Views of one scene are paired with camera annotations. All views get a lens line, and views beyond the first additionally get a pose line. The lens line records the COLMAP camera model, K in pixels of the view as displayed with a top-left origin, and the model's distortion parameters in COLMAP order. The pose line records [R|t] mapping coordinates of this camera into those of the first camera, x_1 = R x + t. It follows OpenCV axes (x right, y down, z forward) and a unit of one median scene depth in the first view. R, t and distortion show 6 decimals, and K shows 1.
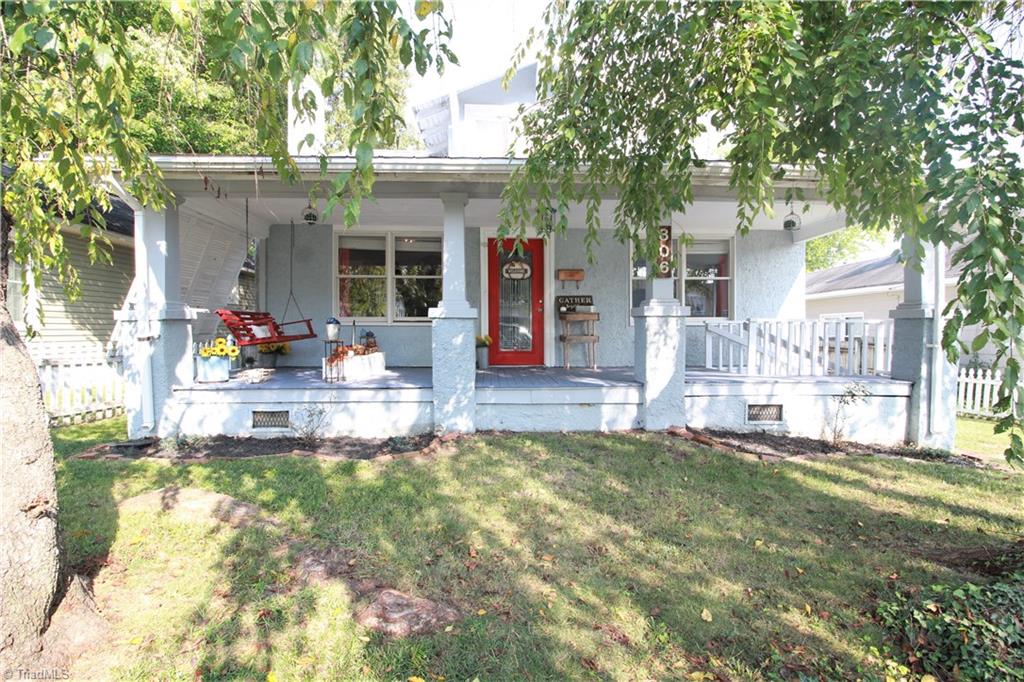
lens RADIAL K [[475.5, 0, 510.7], [0, 475.5, 341.4], [0, 0, 1]] dist [-0.008517, -0.010338]
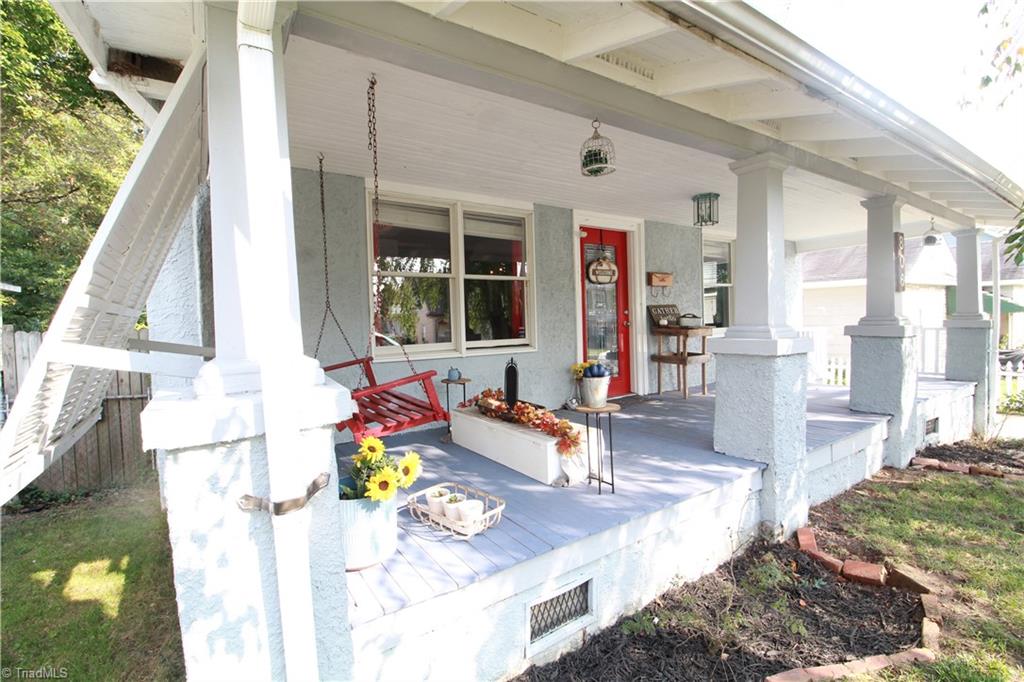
lens RADIAL K [[475.5, 0, 513.6], [0, 475.5, 337.6], [0, 0, 1]] dist [-0.008517, -0.010338]
pose [[0.853383, -0.043334, 0.519480, -0.516008], [0.039715, 0.999047, 0.018096, -0.065329], [-0.519769, 0.005189, 0.854291, 0.438005]]
